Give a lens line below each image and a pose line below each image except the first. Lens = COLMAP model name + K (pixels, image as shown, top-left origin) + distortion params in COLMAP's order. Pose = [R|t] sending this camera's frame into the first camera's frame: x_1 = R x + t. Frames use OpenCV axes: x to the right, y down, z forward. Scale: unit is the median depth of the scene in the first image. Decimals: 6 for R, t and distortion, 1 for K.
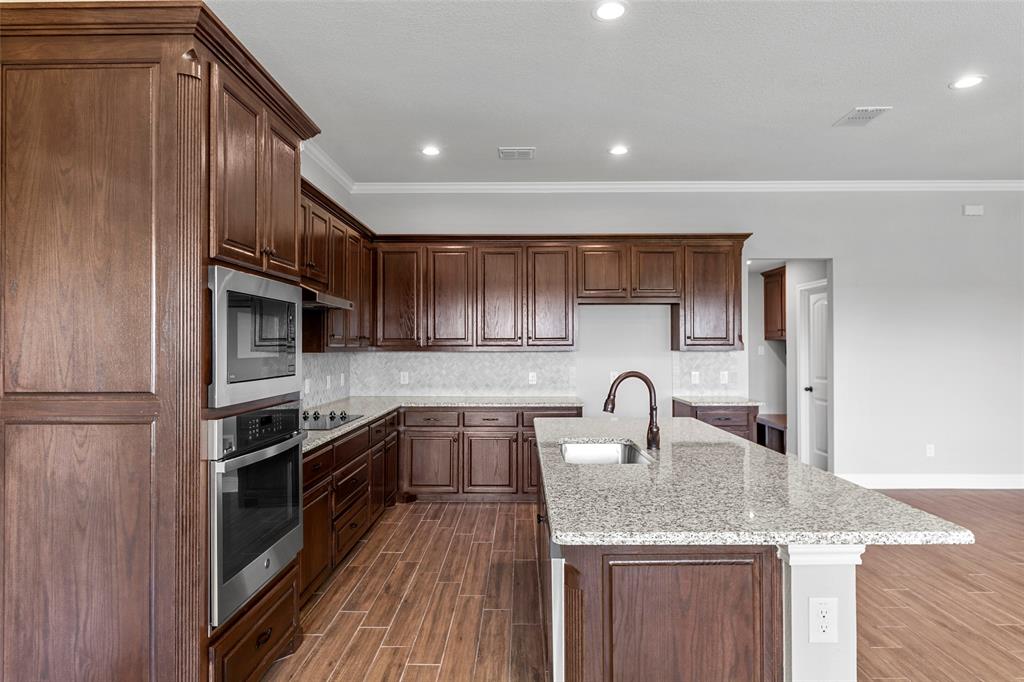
lens RADIAL K [[576.8, 0, 517.2], [0, 576.8, 340.5], [0, 0, 1]] dist [0.010728, 0.001271]
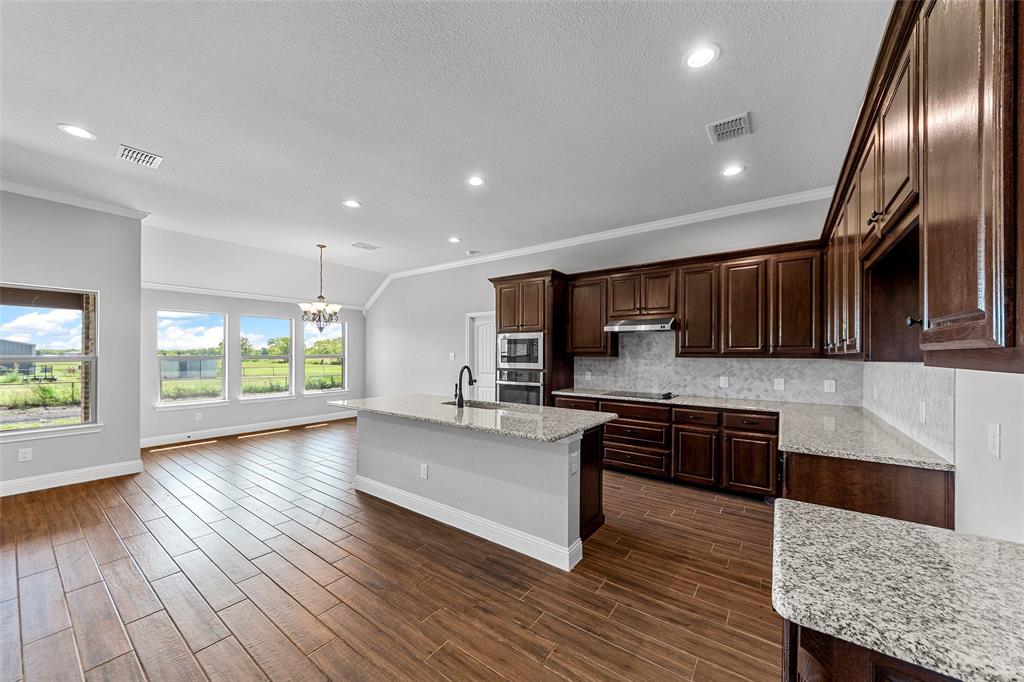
lens RADIAL K [[367.0, 0, 510.9], [0, 367.0, 355.4], [0, 0, 1]] dist [0.000240, 0.001092]
pose [[-0.587643, 0.001994, -0.809118, 0.602736], [0.004730, 0.999988, -0.000970, 0.011229], [0.809107, -0.004397, -0.587645, 0.998955]]
